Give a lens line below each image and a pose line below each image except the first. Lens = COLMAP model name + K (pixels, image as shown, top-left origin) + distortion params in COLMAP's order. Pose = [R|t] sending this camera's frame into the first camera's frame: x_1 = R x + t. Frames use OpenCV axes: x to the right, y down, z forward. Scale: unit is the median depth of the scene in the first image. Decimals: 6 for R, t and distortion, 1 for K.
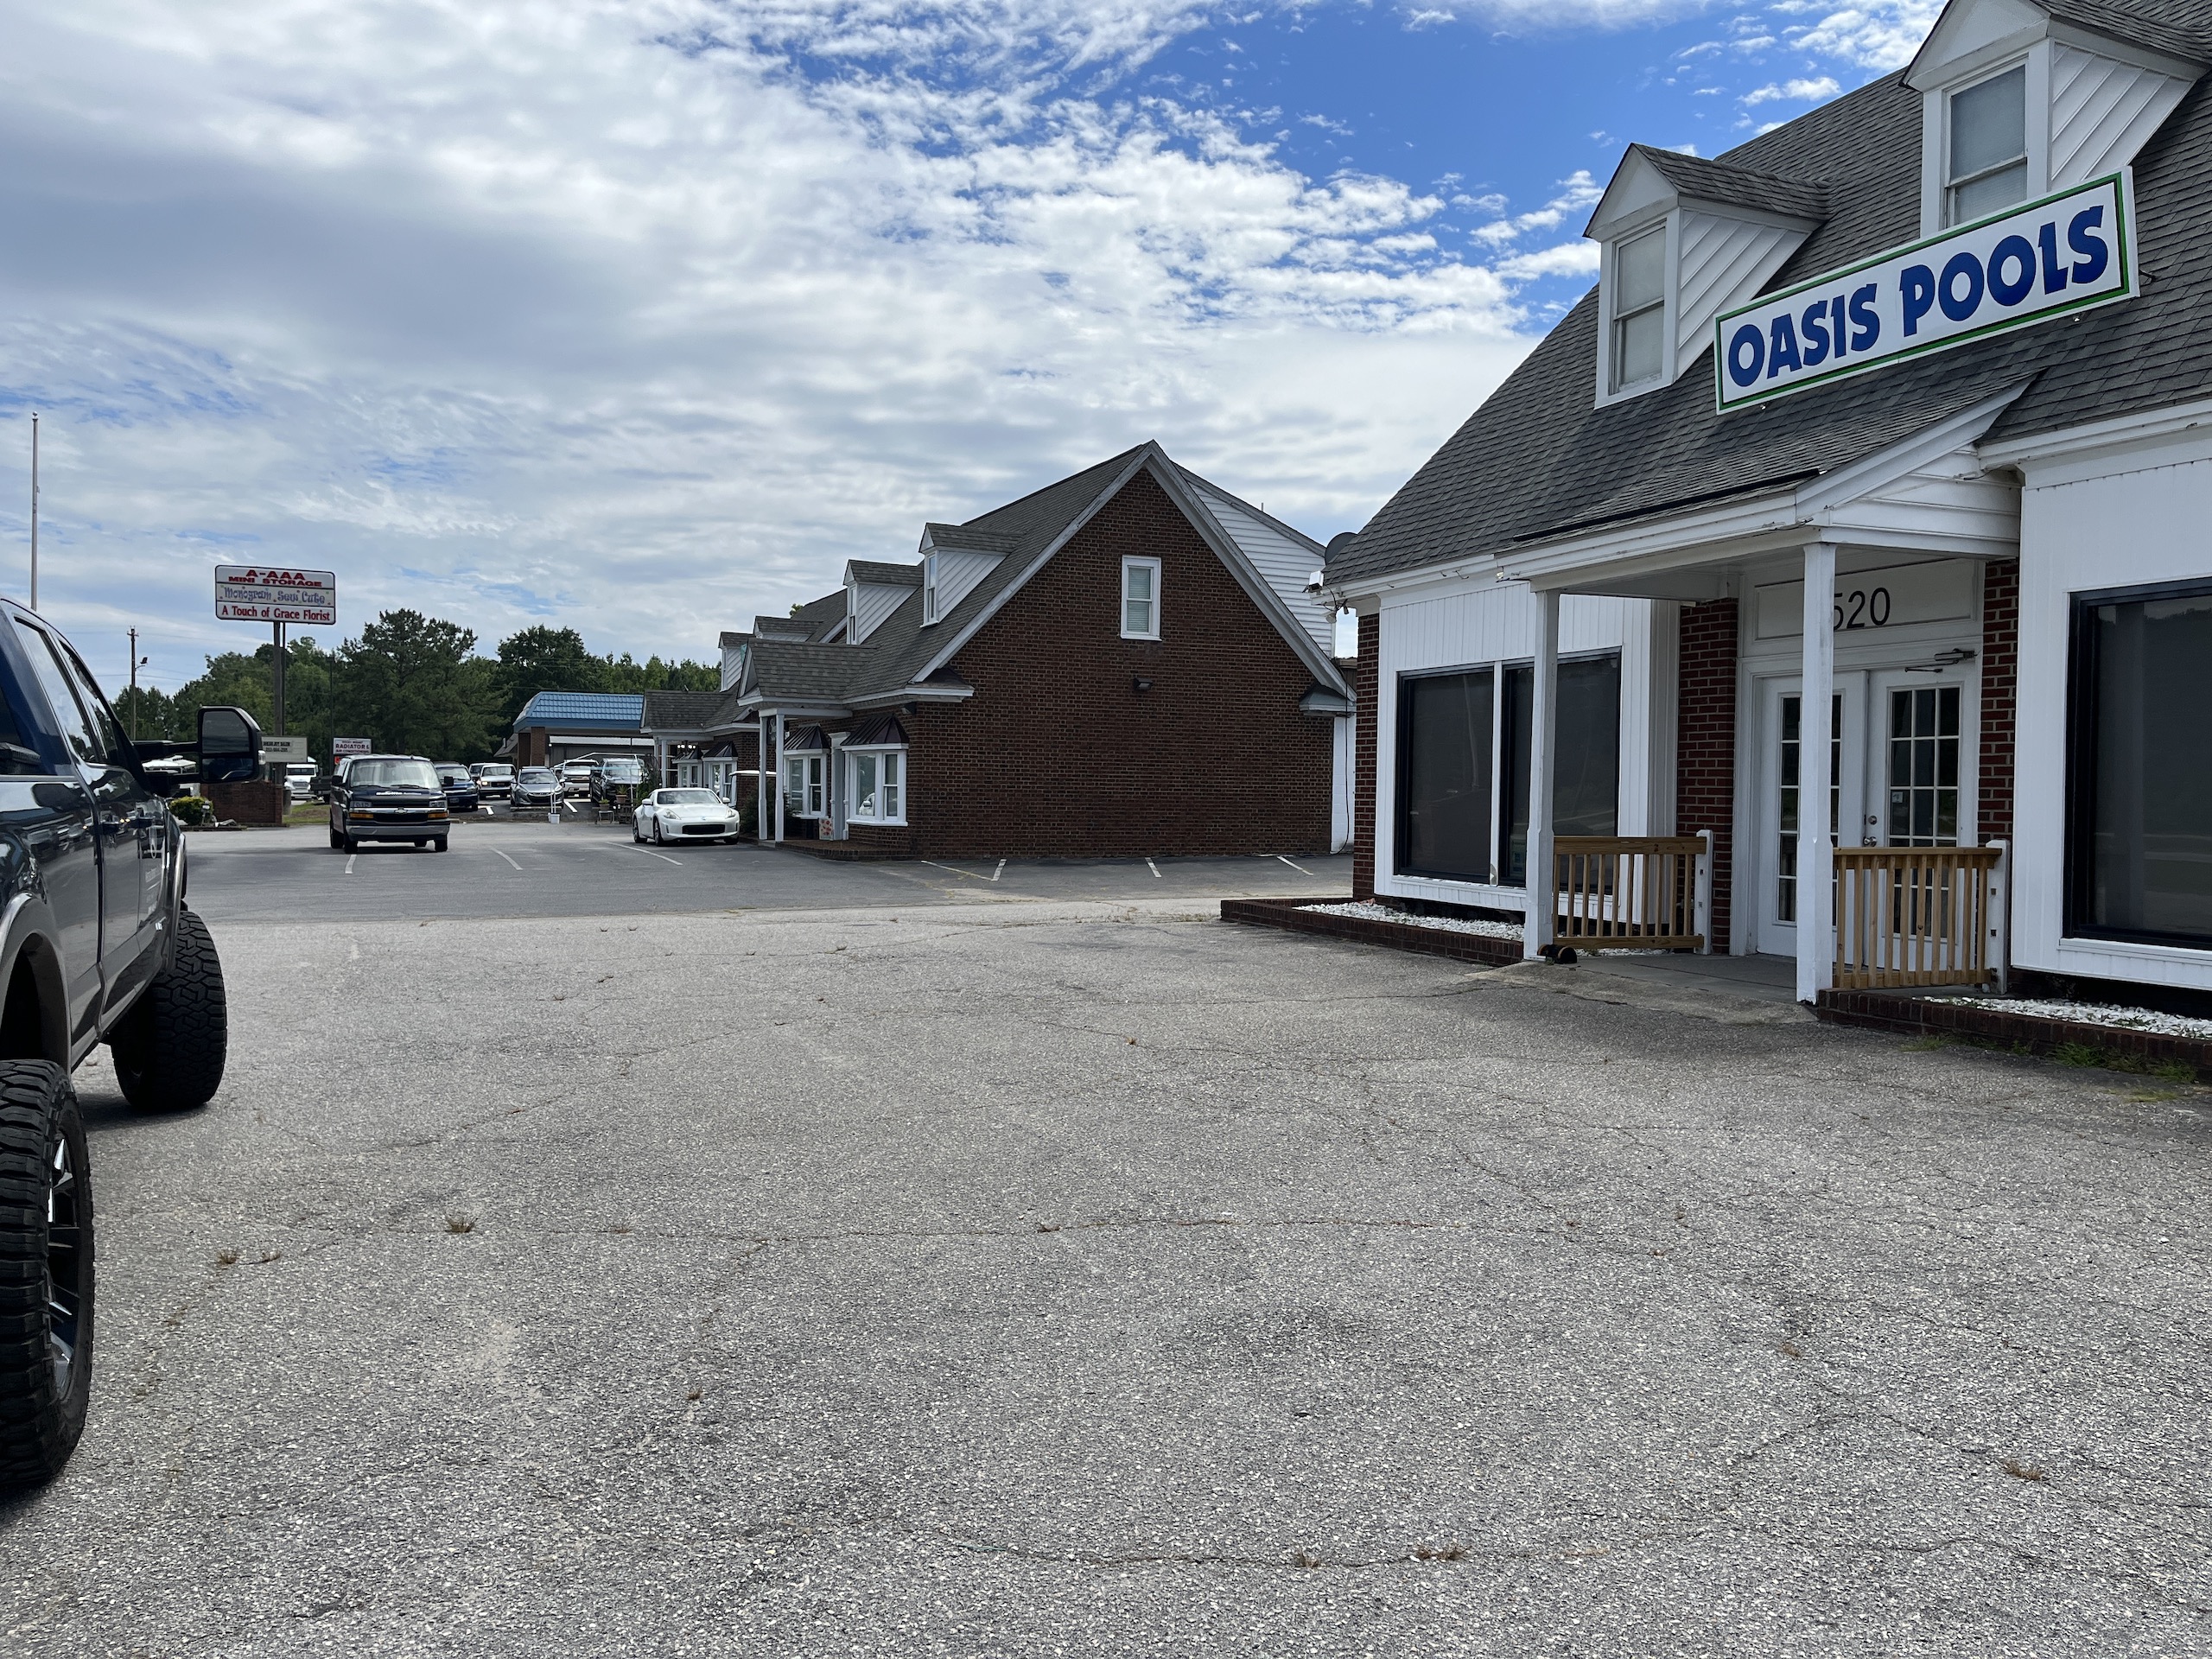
lens RADIAL K [[1669.0, 0, 1104.0], [0, 1669.0, 827.9], [0, 0, 1]] dist [0.052255, -0.072293]
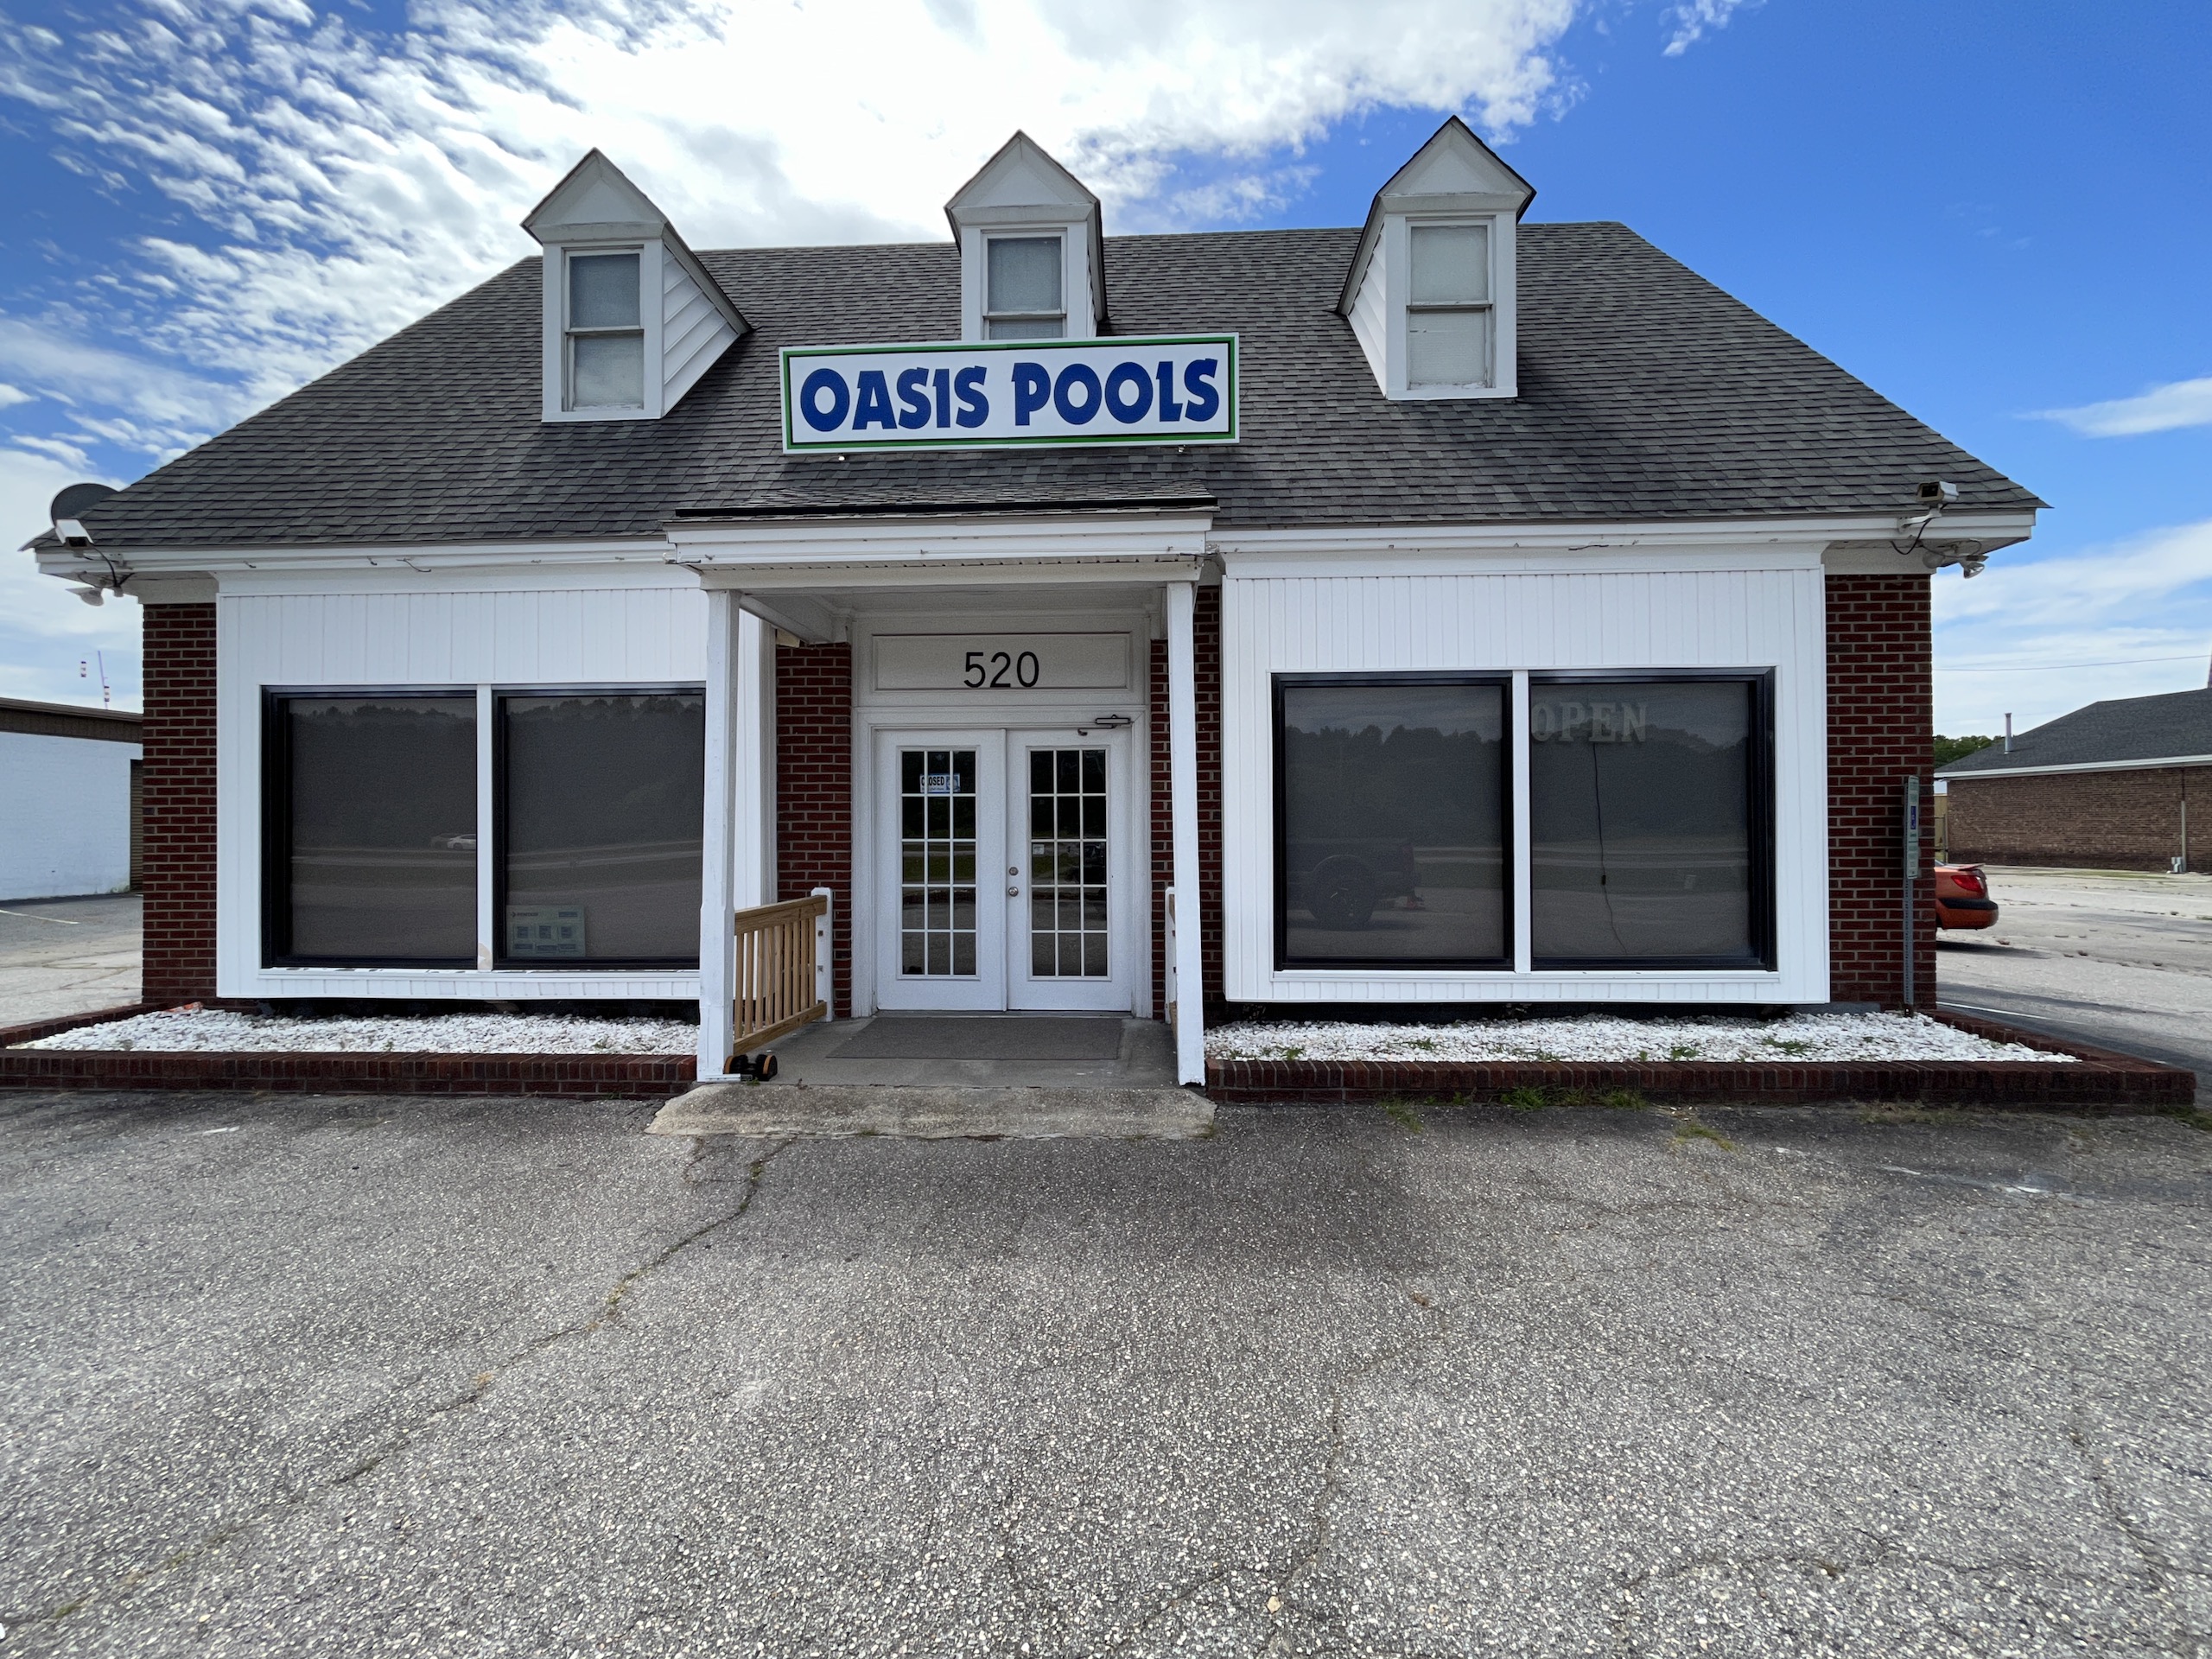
lens RADIAL K [[999.8, 0, 1118.6], [0, 999.8, 832.4], [0, 0, 1]] dist [0.001606, -0.000056]
pose [[0.440040, 0.001520, 0.897977, -0.070447], [0.022576, 0.999664, -0.012756, -0.019579], [-0.897694, 0.025886, 0.439857, 0.644022]]
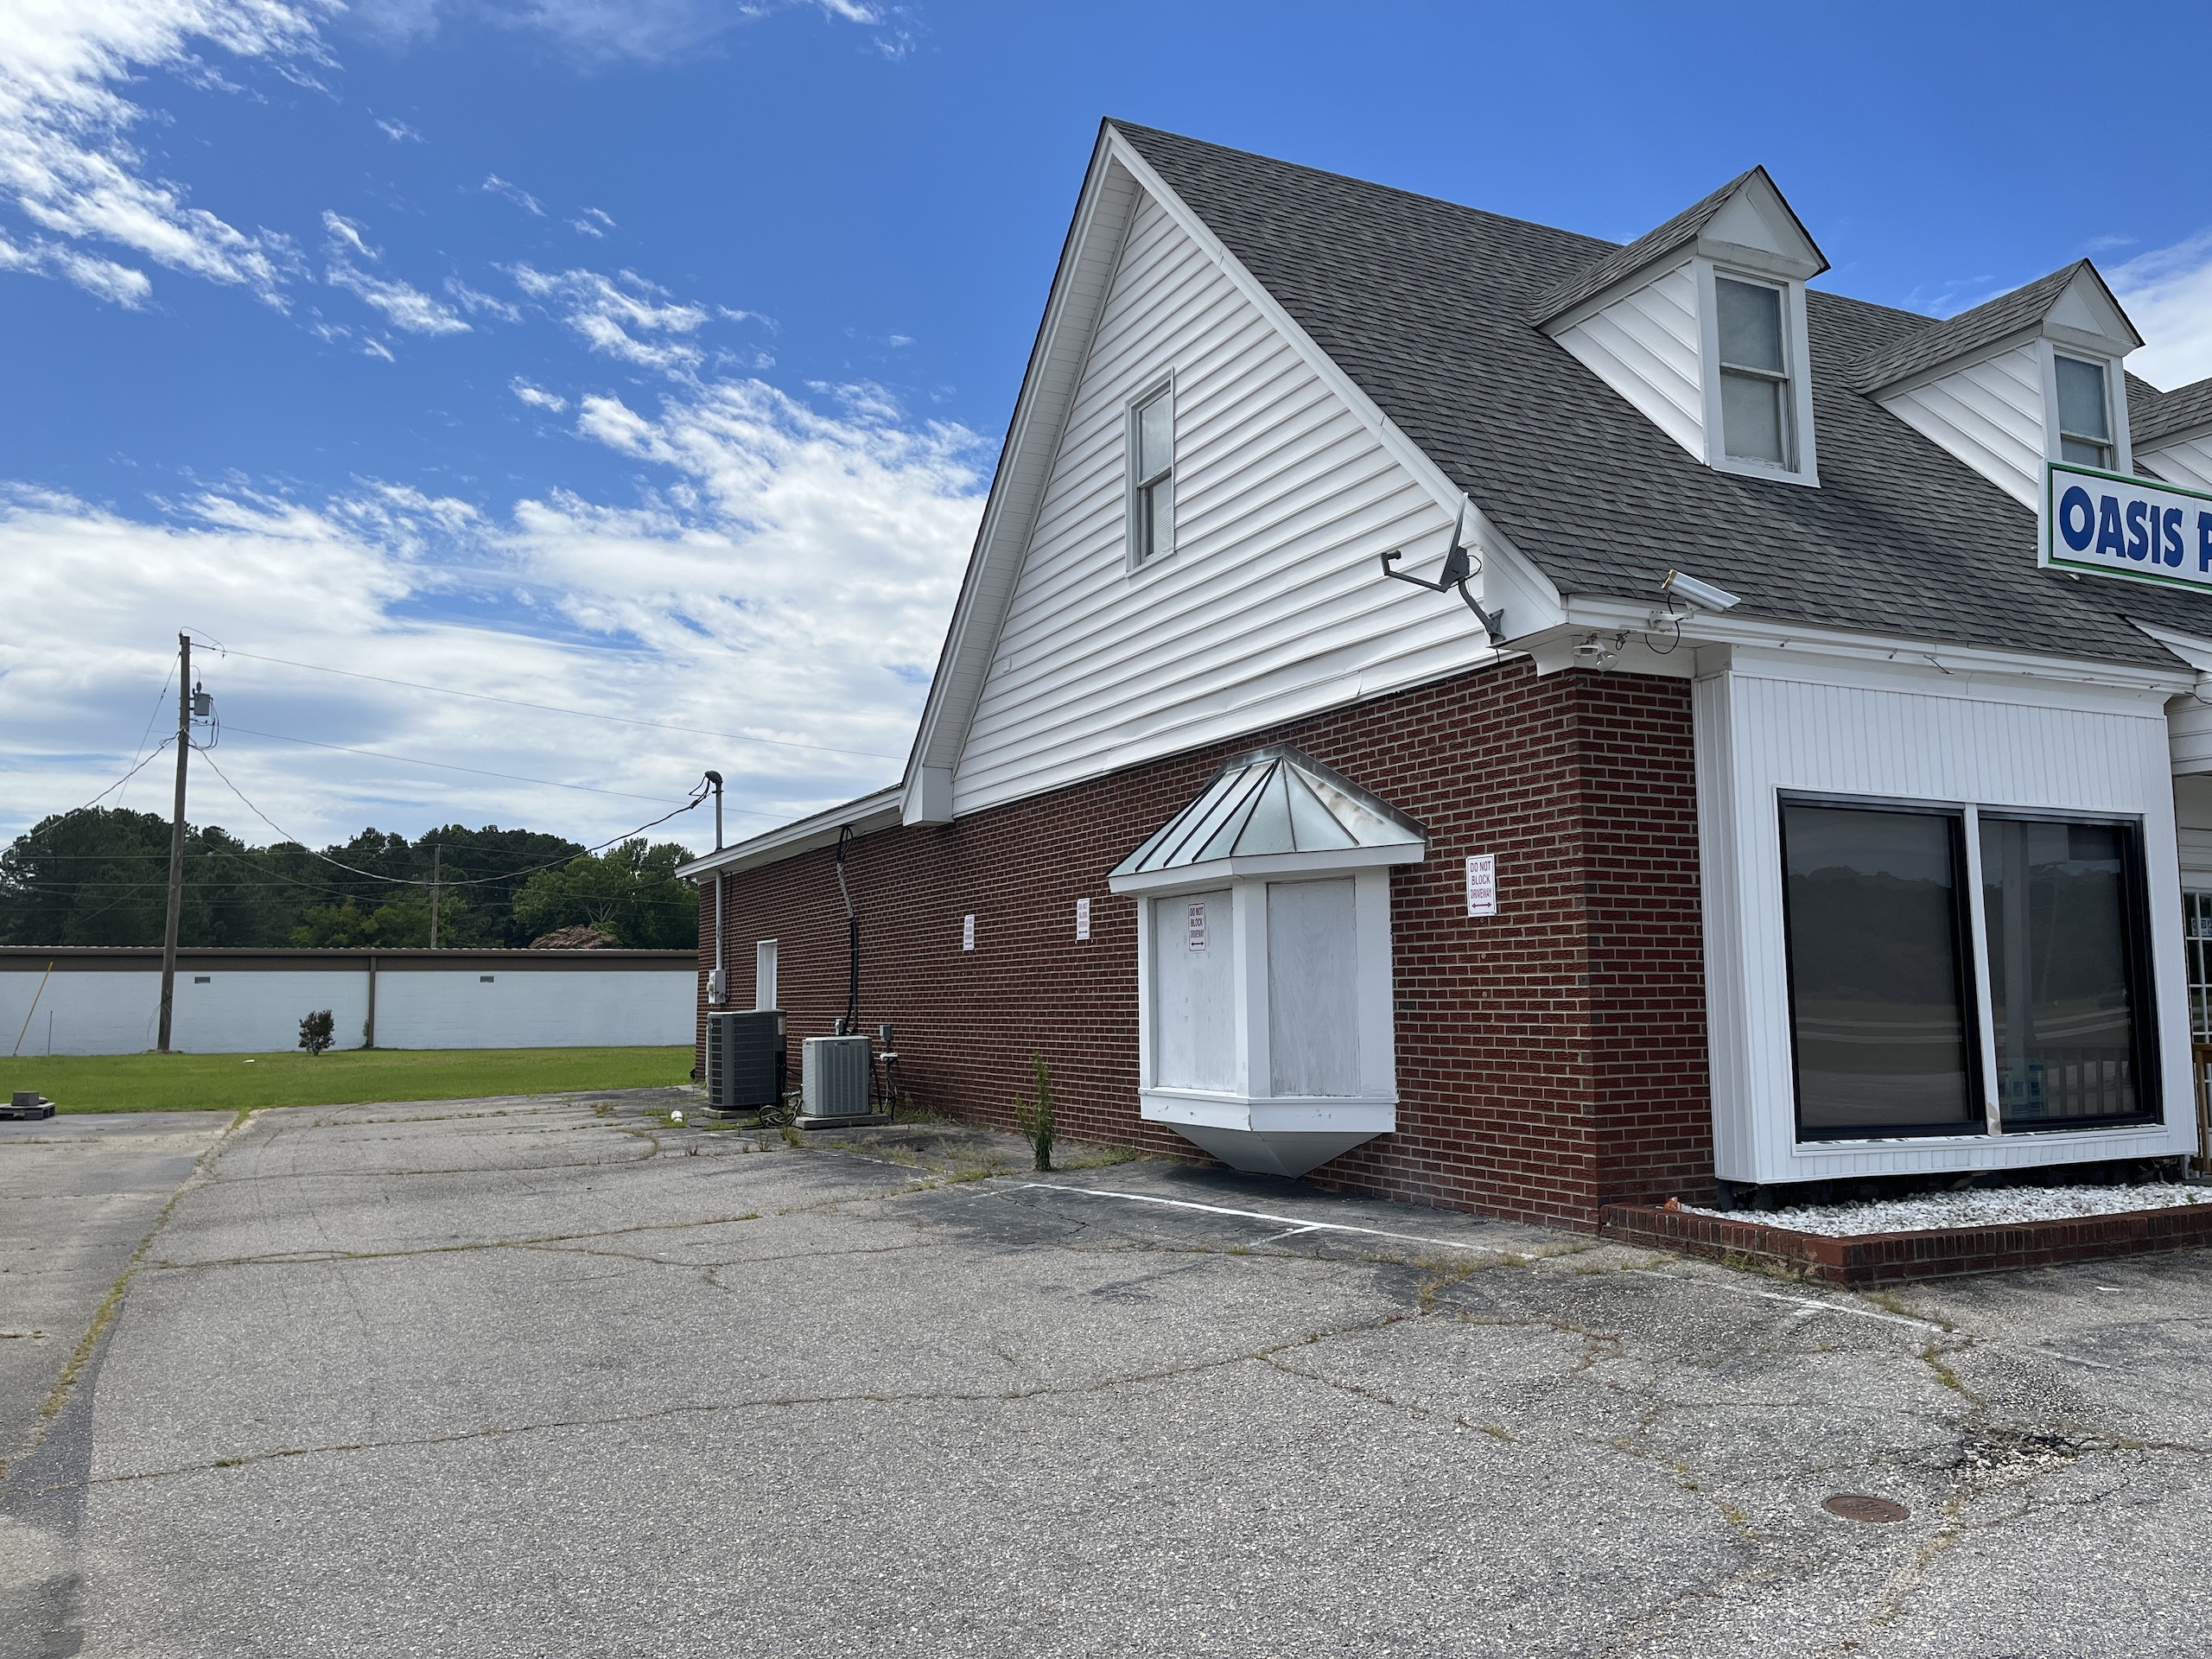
lens RADIAL K [[1669.0, 0, 1098.2], [0, 1669.0, 843.0], [0, 0, 1]] dist [0.052255, -0.072293]
pose [[-0.043916, 0.091097, 0.994873, -0.547695], [0.027924, 0.995557, -0.089927, -0.035605], [-0.998645, 0.023832, -0.046264, 1.714754]]
